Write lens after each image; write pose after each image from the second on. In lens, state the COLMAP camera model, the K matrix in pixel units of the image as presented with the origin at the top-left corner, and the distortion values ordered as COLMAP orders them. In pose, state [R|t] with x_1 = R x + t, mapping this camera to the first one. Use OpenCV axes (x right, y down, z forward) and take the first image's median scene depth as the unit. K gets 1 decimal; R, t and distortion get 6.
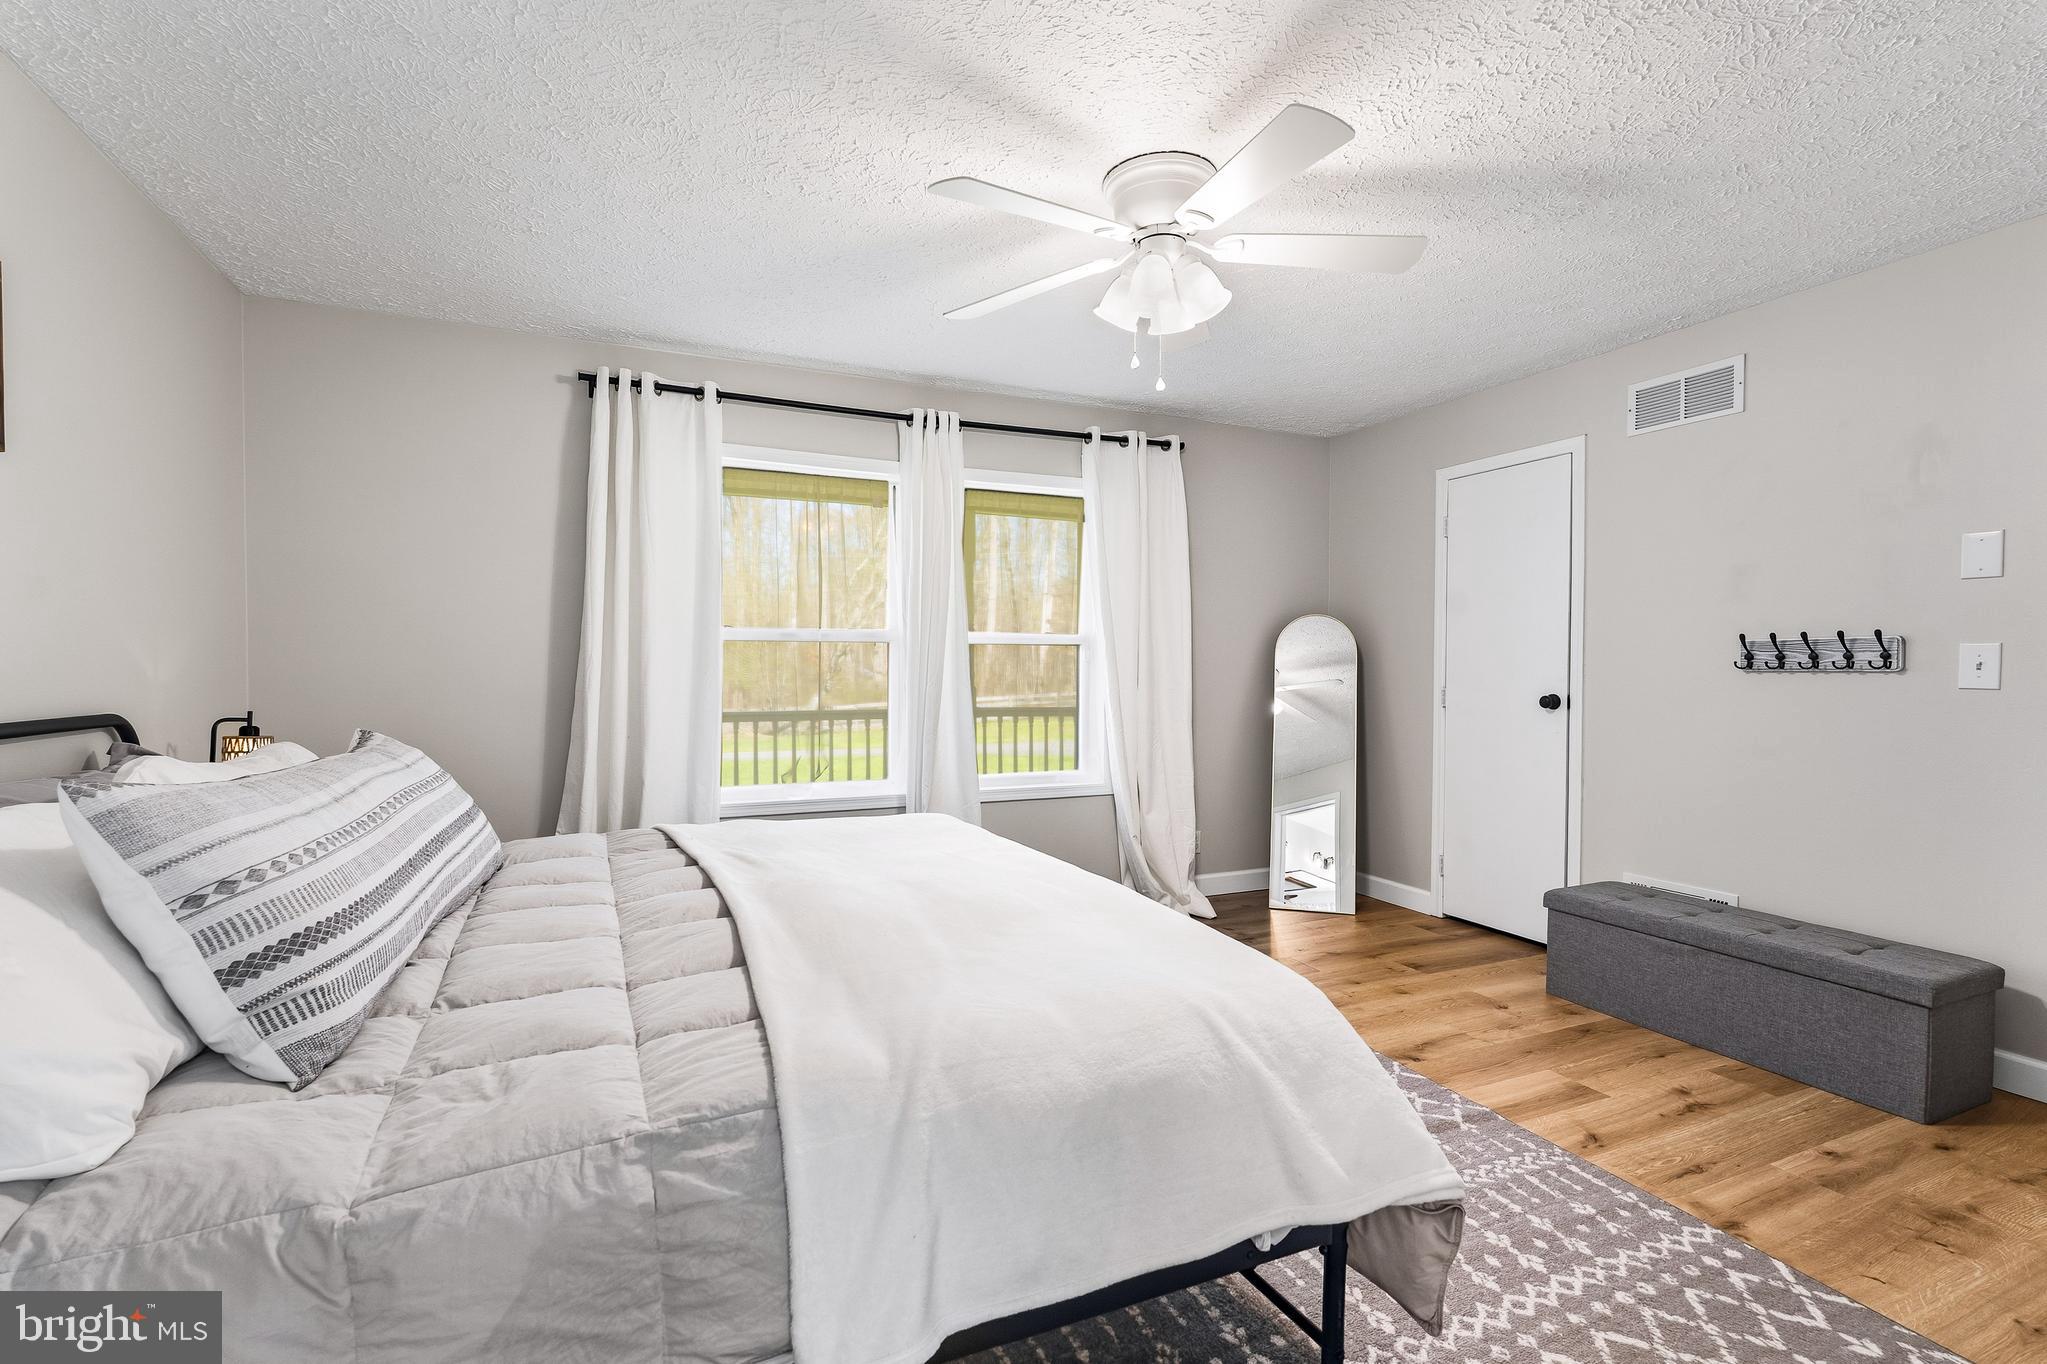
lens RADIAL K [[916.7, 0, 1023.5], [0, 916.7, 682.0], [0, 0, 1]] dist [-0.000917, 0.000130]
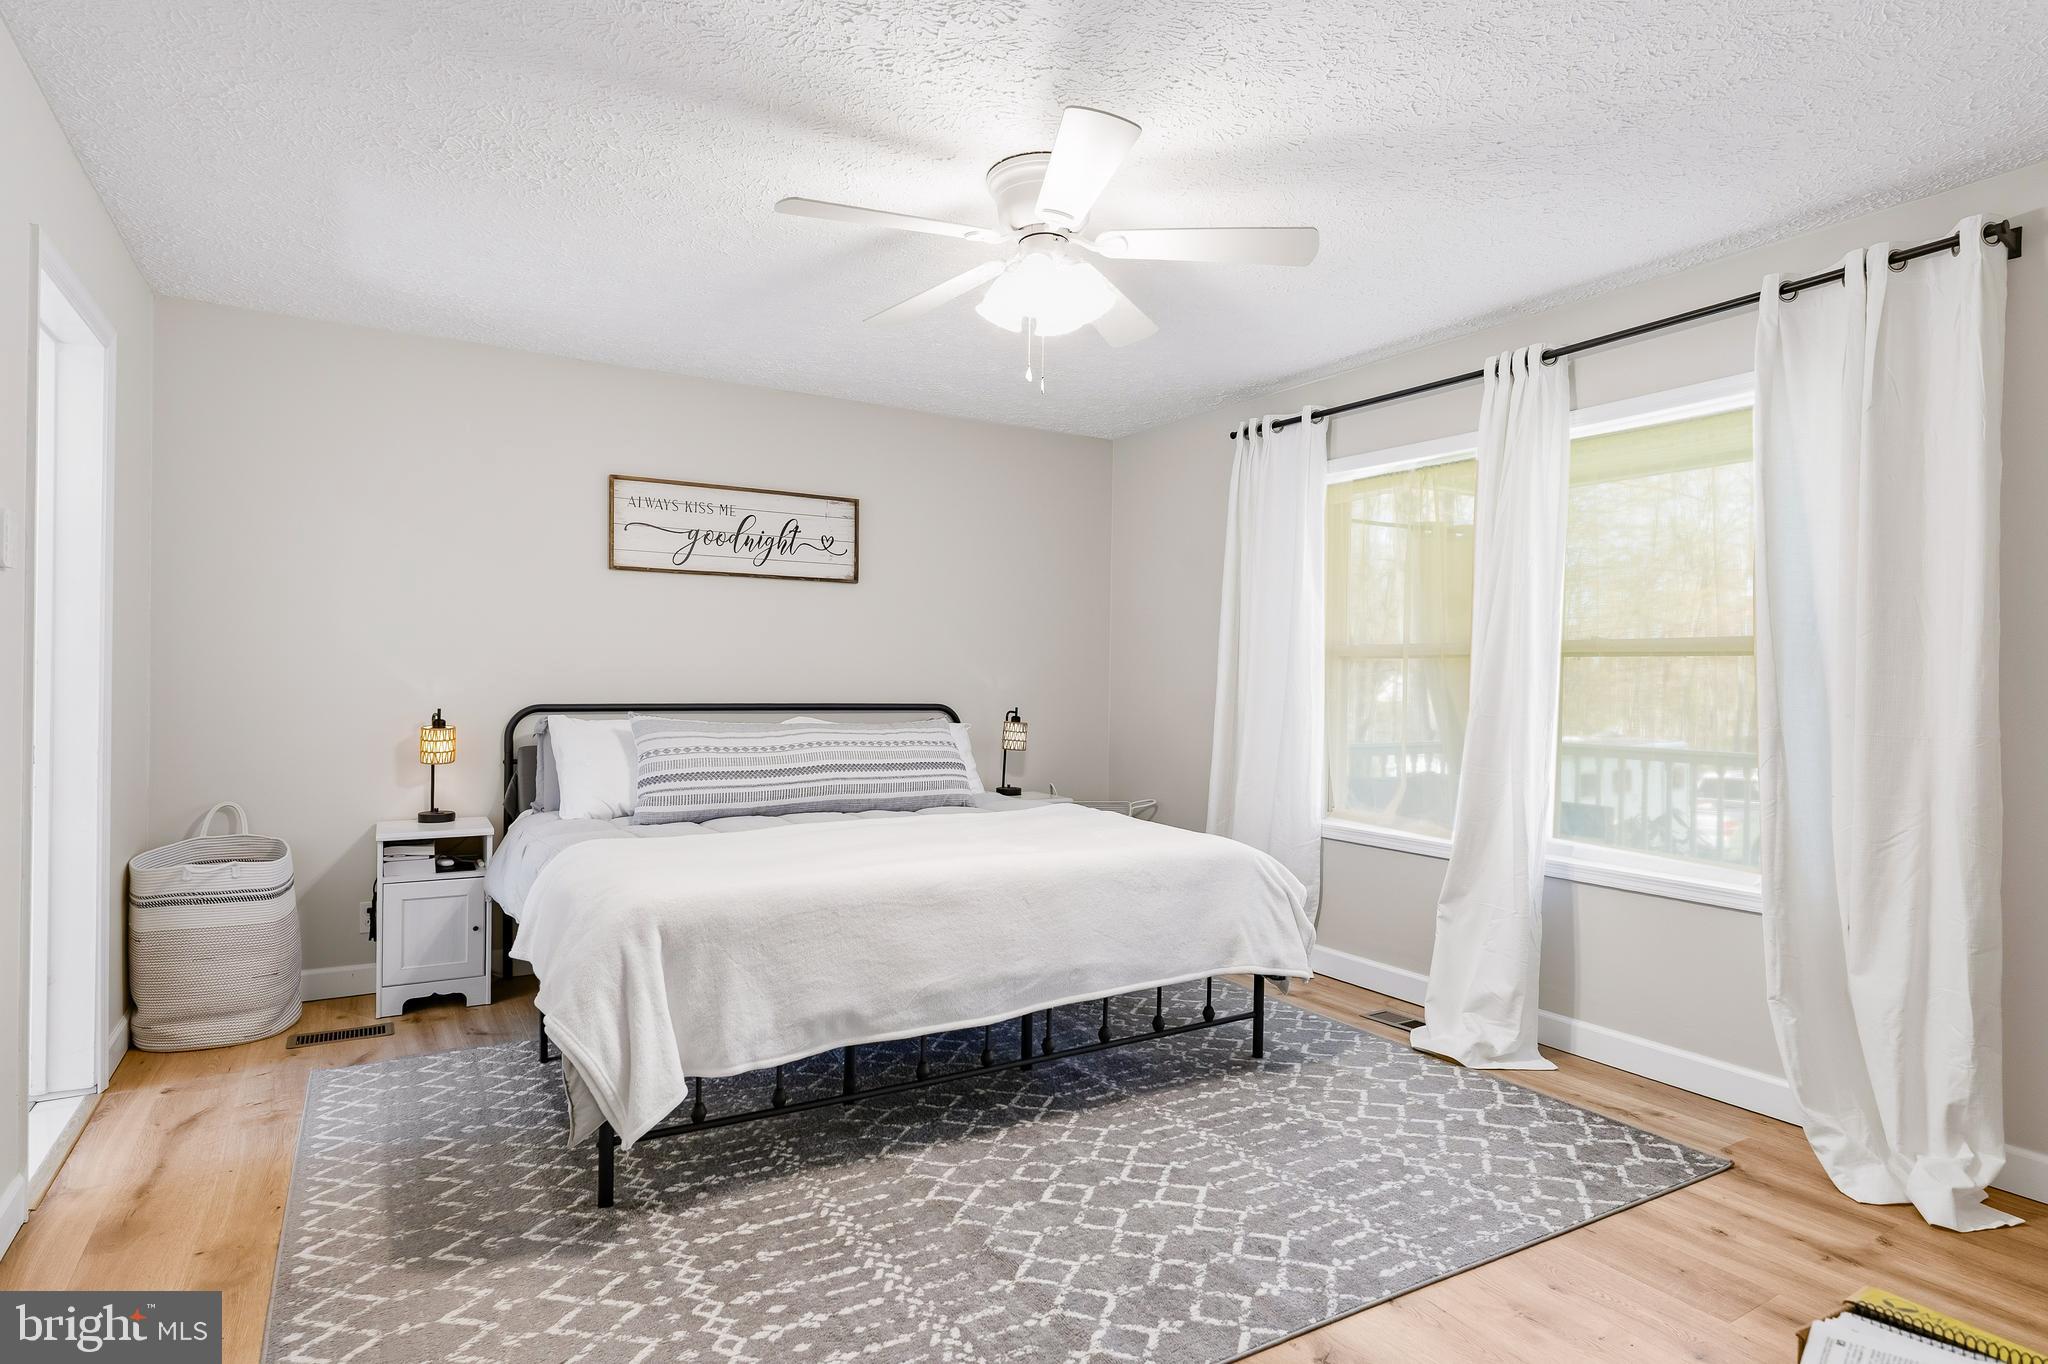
lens RADIAL K [[1110.8, 0, 1024.0], [0, 1110.8, 682.0], [0, 0, 1]] dist [-0.001864, -0.000242]
pose [[0.129034, 0.004863, -0.991628, 0.872475], [-0.032810, 0.999461, 0.000632, -0.011437], [0.991097, 0.032453, 0.129124, 0.557274]]
